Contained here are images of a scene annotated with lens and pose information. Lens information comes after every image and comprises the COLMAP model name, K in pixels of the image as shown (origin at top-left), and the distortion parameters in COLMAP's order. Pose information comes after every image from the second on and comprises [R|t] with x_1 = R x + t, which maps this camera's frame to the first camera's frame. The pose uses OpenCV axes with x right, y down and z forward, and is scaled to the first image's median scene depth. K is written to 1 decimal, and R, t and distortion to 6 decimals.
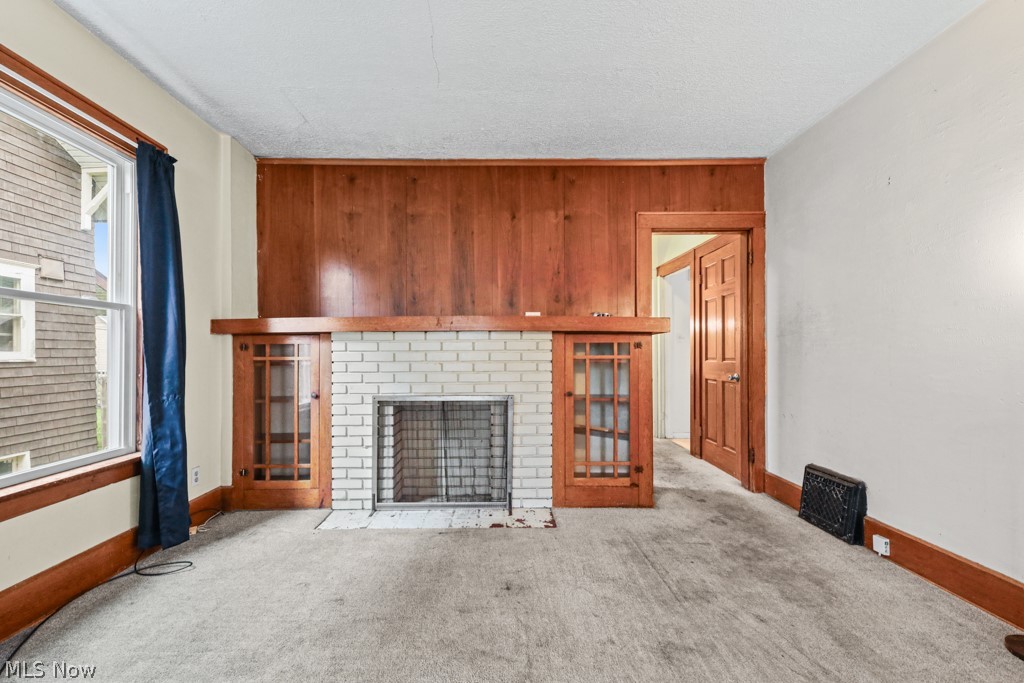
lens RADIAL K [[400.6, 0, 497.5], [0, 400.6, 353.7], [0, 0, 1]] dist [0.005628, -0.000832]
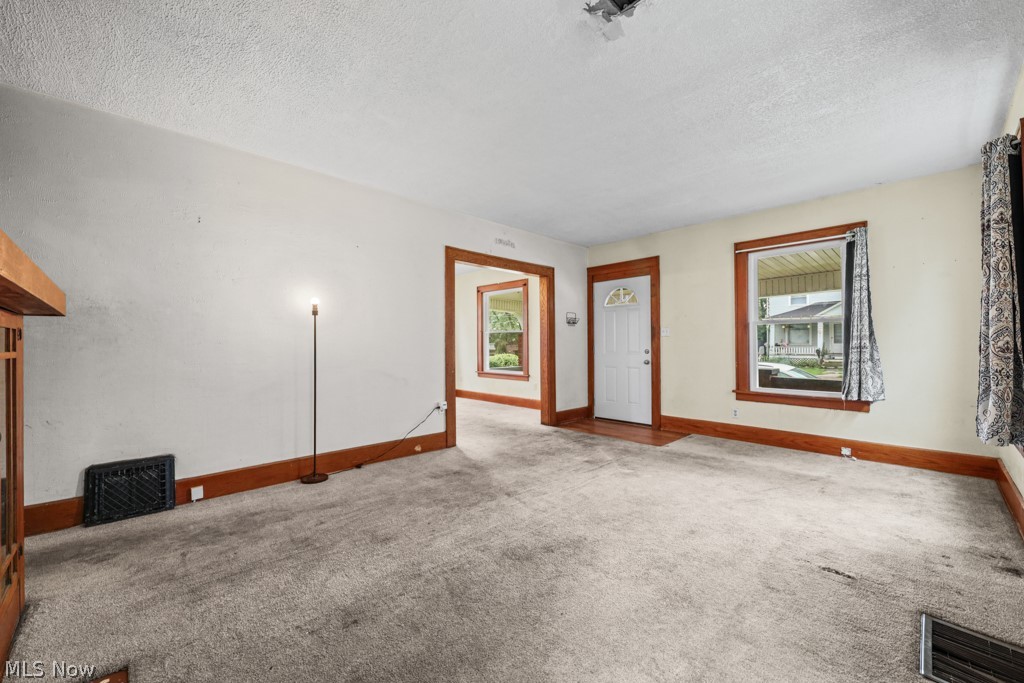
lens RADIAL K [[400.6, 0, 512.2], [0, 400.6, 339.9], [0, 0, 1]] dist [0.005628, -0.000832]
pose [[-0.687058, 0.012937, 0.726488, -0.548651], [0.004608, 0.999899, -0.013447, -0.001800], [-0.726588, -0.005892, -0.687048, 0.887731]]
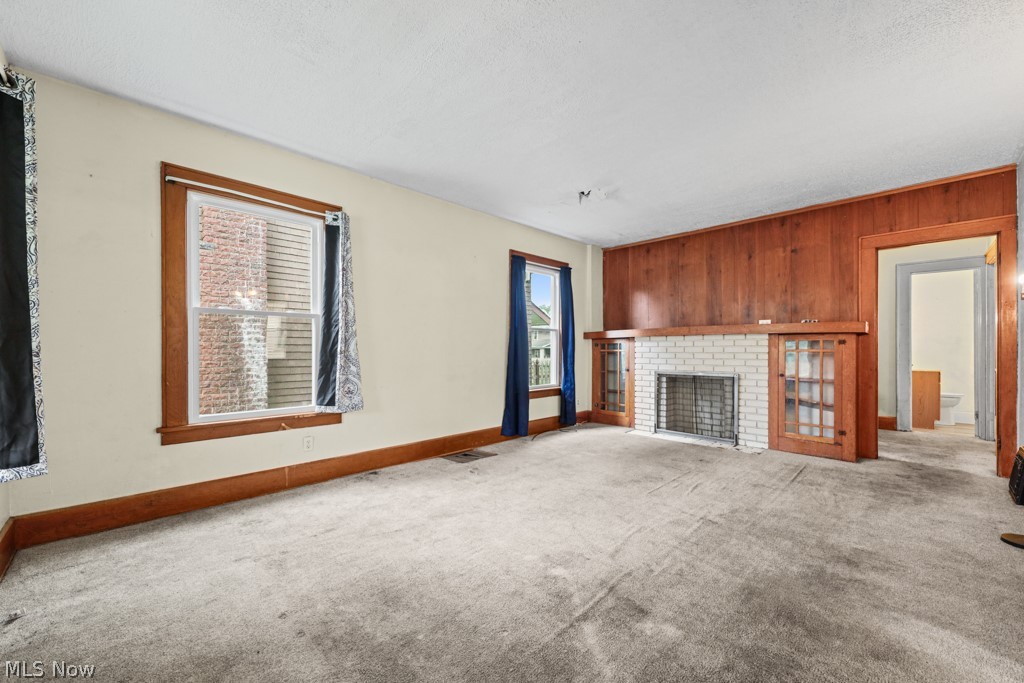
lens RADIAL K [[400.6, 0, 513.6], [0, 400.6, 347.9], [0, 0, 1]] dist [0.005628, -0.000832]
pose [[0.701614, -0.000368, -0.712557, 0.544821], [-0.001371, 0.999997, -0.001866, 0.003135], [0.712556, 0.002286, 0.701612, -0.759830]]
